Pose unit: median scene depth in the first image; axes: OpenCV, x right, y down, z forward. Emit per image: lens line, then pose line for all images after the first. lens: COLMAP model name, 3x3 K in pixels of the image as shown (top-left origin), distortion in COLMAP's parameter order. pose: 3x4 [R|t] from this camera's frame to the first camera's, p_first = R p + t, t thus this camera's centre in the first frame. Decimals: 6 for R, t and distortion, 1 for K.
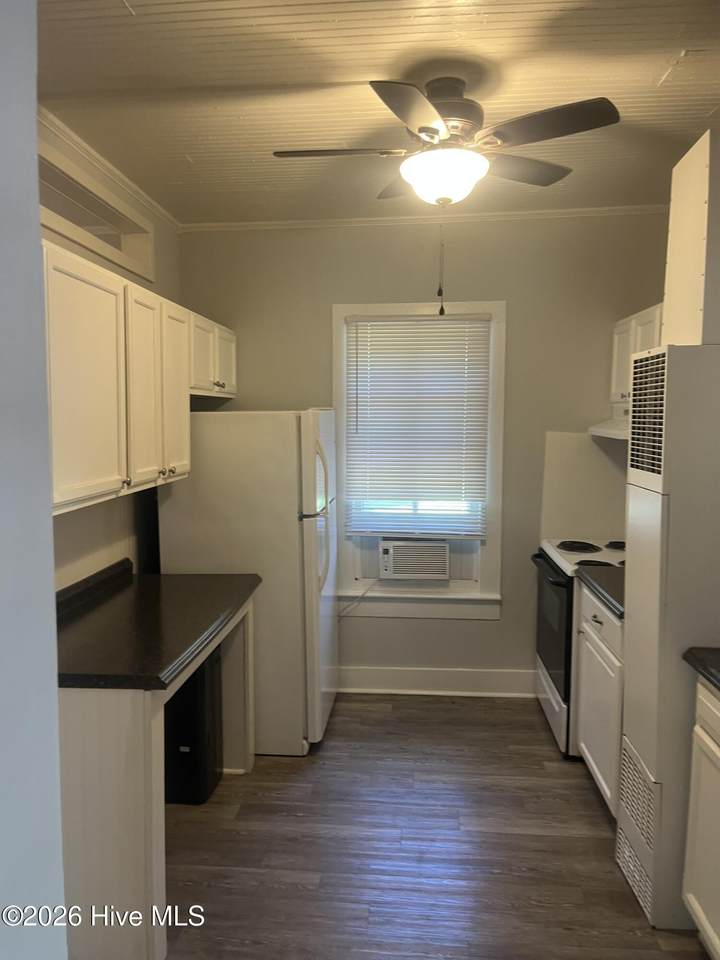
lens RADIAL K [[725.9, 0, 360.0], [0, 725.9, 480.0], [0, 0, 1]] dist [0.057584, -0.000487]
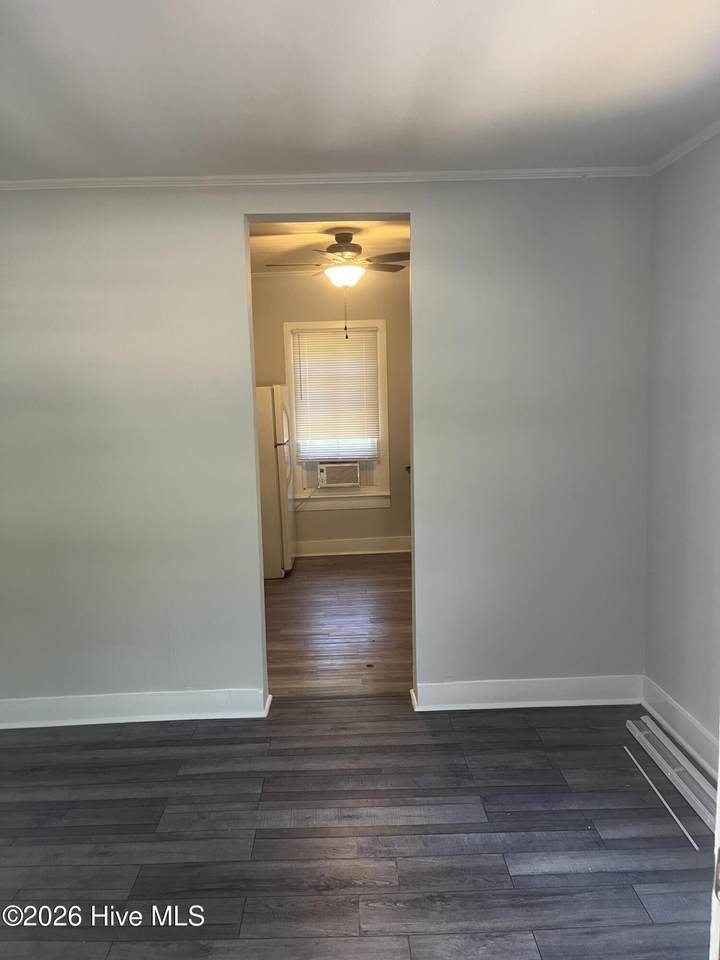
lens RADIAL K [[725.9, 0, 360.0], [0, 725.9, 480.0], [0, 0, 1]] dist [0.057584, -0.000487]
pose [[0.993203, -0.043798, 0.107837, -0.059330], [0.041257, 0.998818, 0.025687, 0.083173], [-0.108835, -0.021063, 0.993837, -0.686467]]
